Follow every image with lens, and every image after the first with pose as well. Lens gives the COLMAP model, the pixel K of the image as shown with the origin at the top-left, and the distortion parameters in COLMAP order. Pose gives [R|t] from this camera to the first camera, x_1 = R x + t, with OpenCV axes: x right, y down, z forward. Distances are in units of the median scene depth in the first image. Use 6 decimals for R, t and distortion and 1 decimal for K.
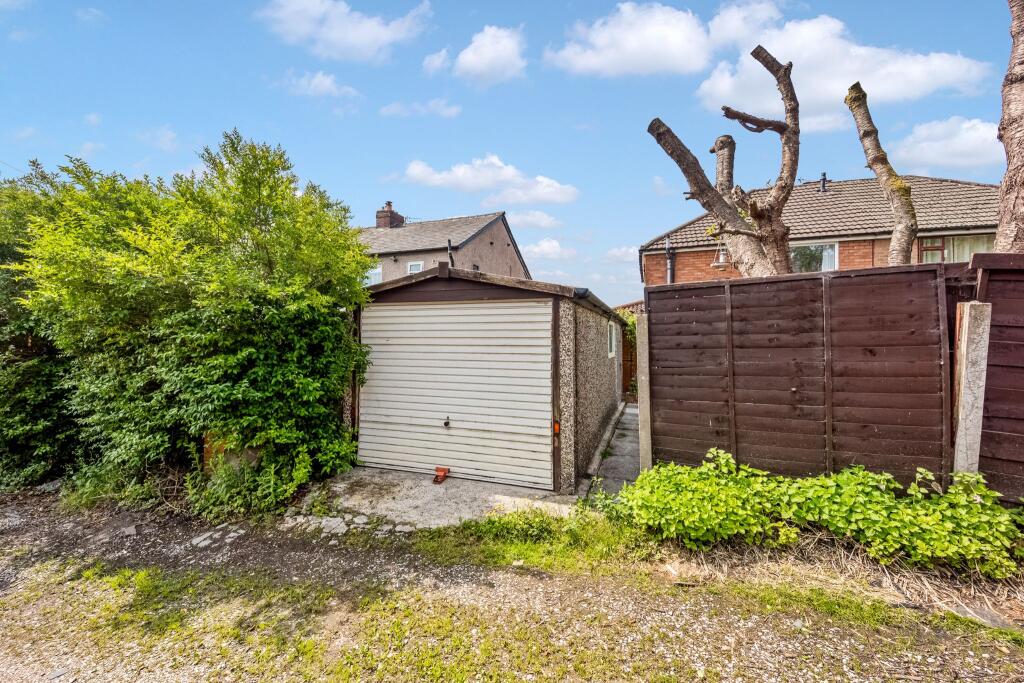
lens RADIAL K [[415.0, 0, 497.5], [0, 415.0, 336.7], [0, 0, 1]] dist [0.077969, -0.034309]
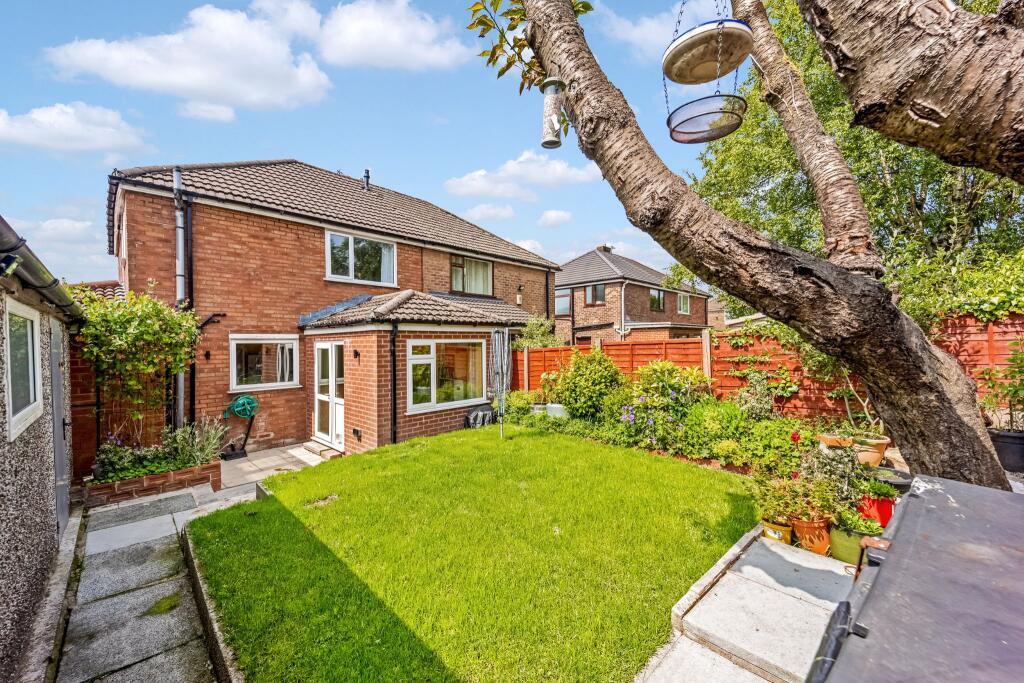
lens RADIAL K [[397.4, 0, 511.6], [0, 397.4, 345.0], [0, 0, 1]] dist [0.071345, -0.029396]
pose [[0.443258, -0.017014, 0.896233, 0.102105], [0.005750, 0.999853, 0.016138, -0.008010], [-0.896376, -0.002000, 0.443291, 0.348171]]
